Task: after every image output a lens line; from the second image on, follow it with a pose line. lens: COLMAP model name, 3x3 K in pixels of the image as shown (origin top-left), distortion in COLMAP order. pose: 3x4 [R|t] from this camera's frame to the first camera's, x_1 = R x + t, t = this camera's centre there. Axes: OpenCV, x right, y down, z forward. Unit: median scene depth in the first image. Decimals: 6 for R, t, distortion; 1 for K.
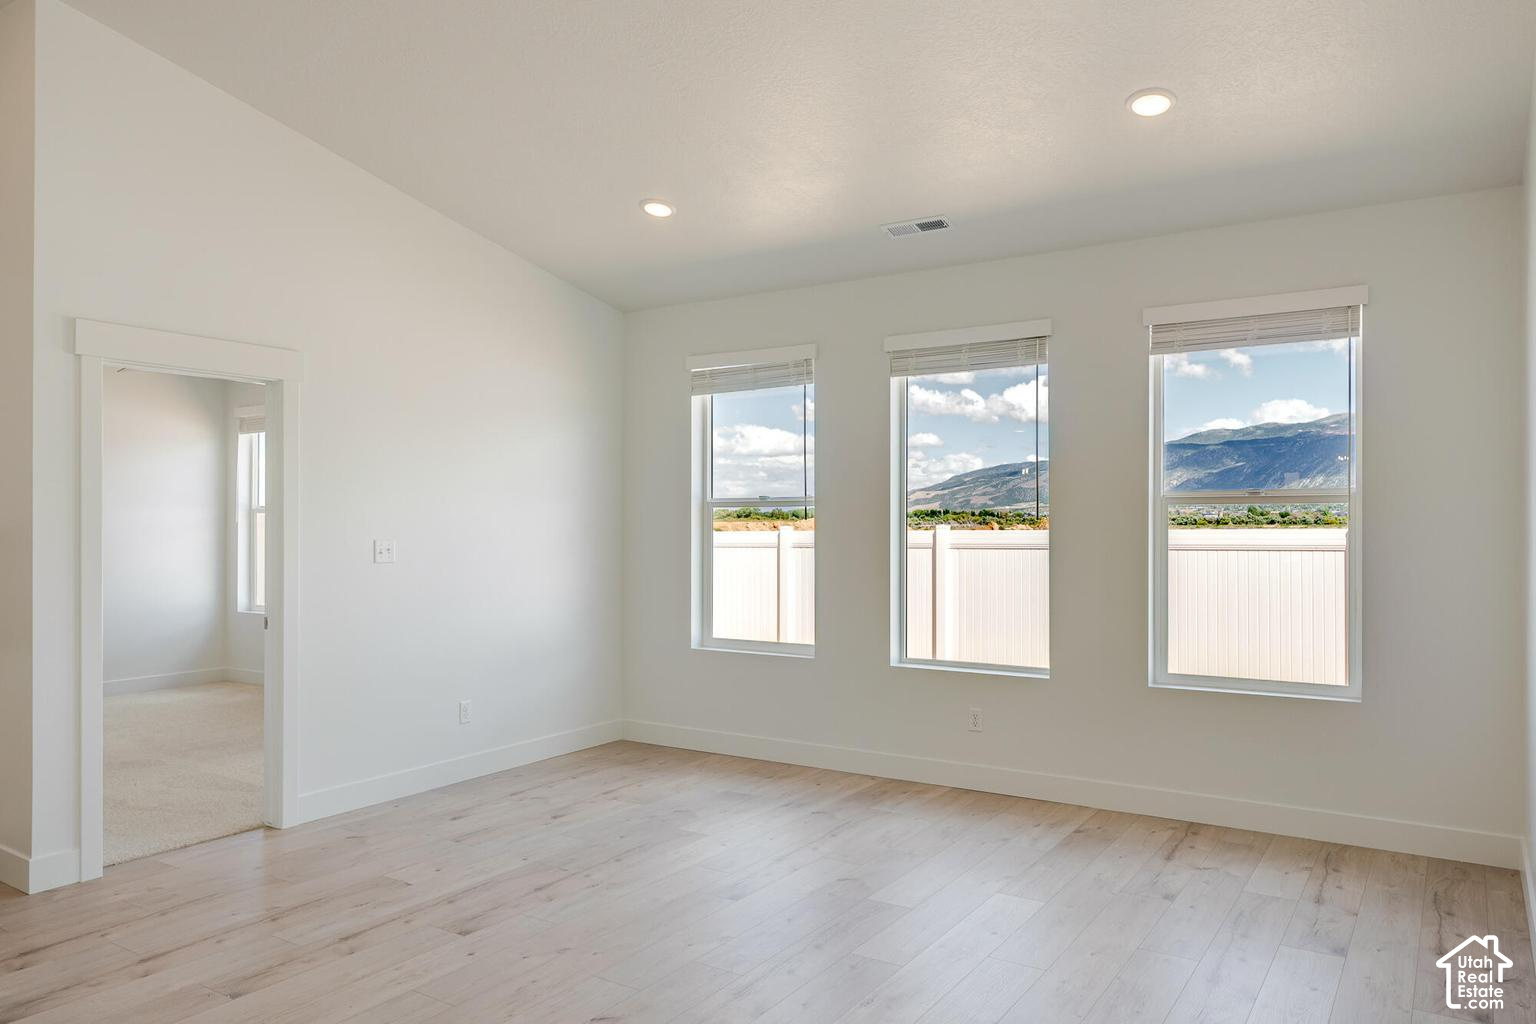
lens RADIAL K [[1063.5, 0, 769.5], [0, 1063.5, 522.0], [0, 0, 1]] dist [-0.007192, 0.008661]
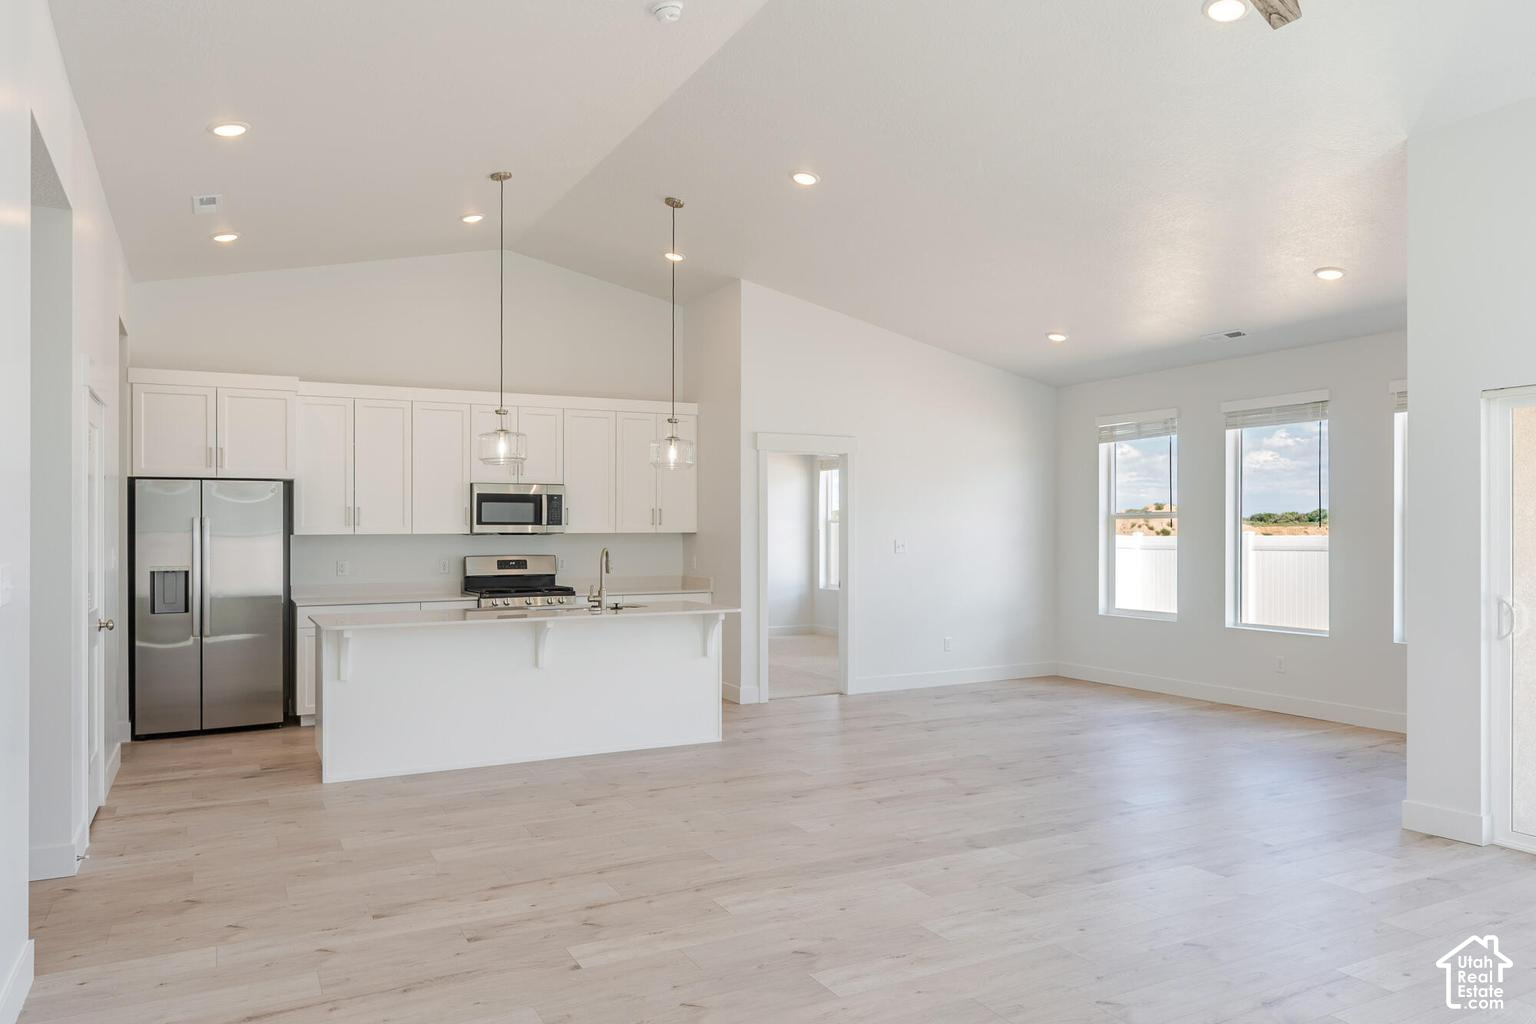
lens RADIAL K [[1063.5, 0, 777.2], [0, 1063.5, 524.0], [0, 0, 1]] dist [-0.007192, 0.008661]
pose [[0.880179, -0.004802, -0.474617, 0.258993], [0.003756, 0.999988, -0.003151, -0.004519], [0.474626, 0.000991, 0.880187, -0.568849]]
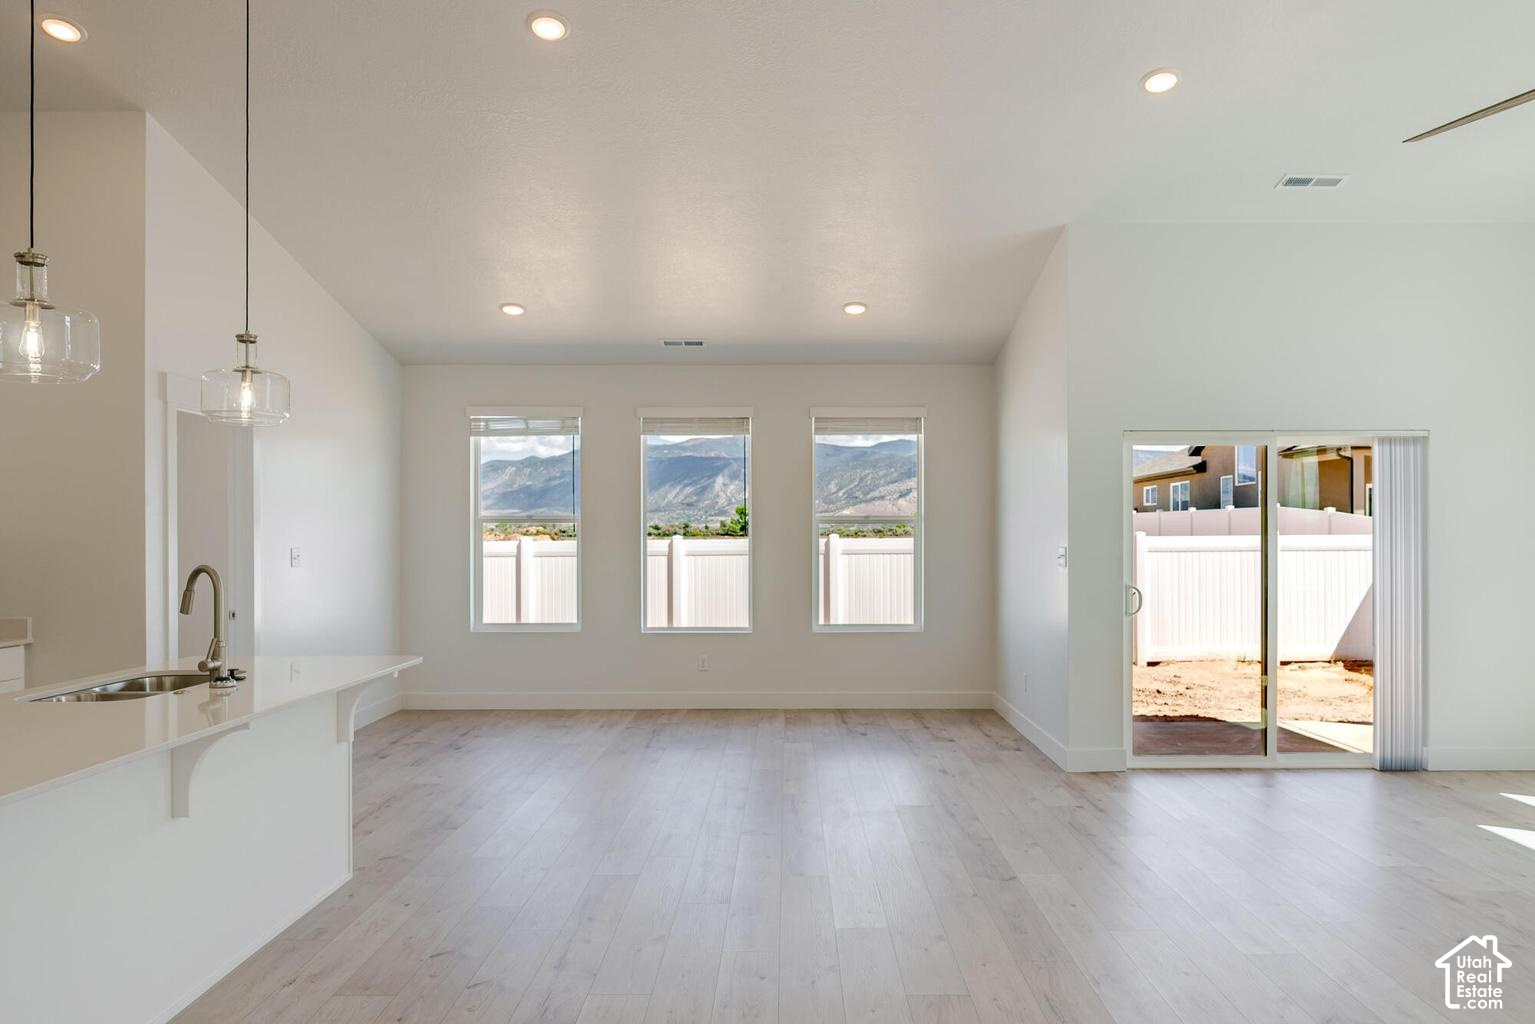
lens RADIAL K [[1062.8, 0, 778.5], [0, 1062.8, 537.2], [0, 0, 1]] dist [-0.007192, 0.008661]
pose [[0.835168, -0.001016, 0.549993, -0.521320], [-0.000779, 0.999995, 0.003029, -0.000891], [-0.549994, -0.002958, 0.835163, -0.317177]]
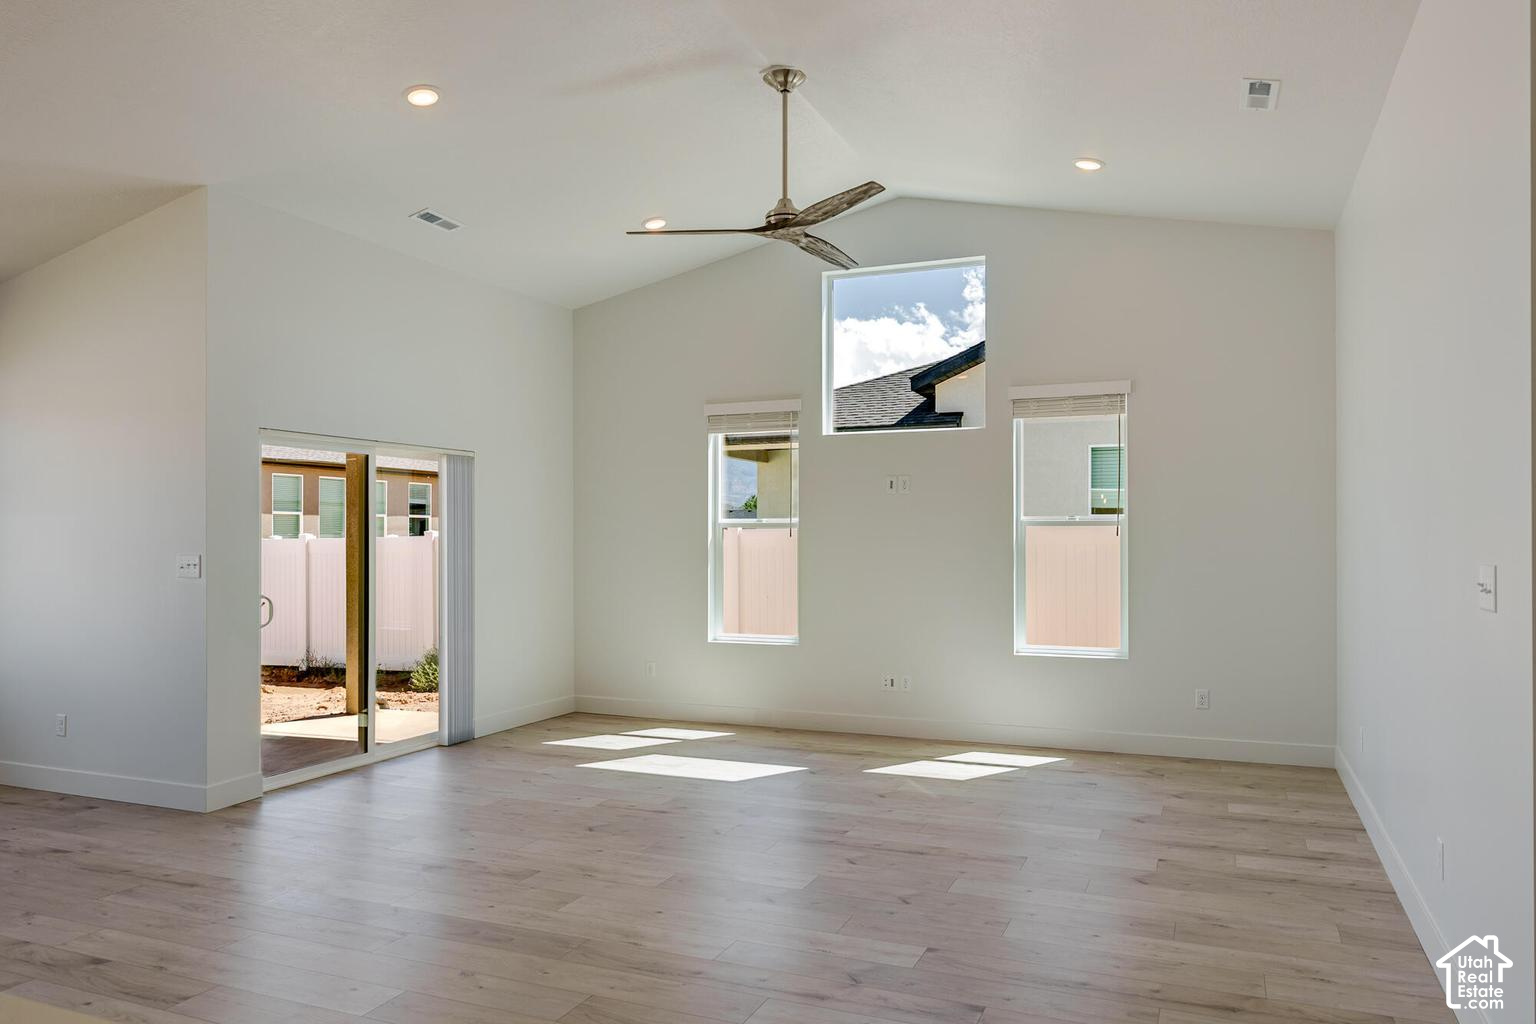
lens RADIAL K [[1063.5, 0, 769.9], [0, 1063.5, 541.0], [0, 0, 1]] dist [-0.007192, 0.008661]
pose [[-0.179905, -0.001941, 0.983682, -0.698401], [0.002726, 0.999993, 0.002472, -0.001392], [-0.983680, 0.003126, -0.179899, 0.090651]]
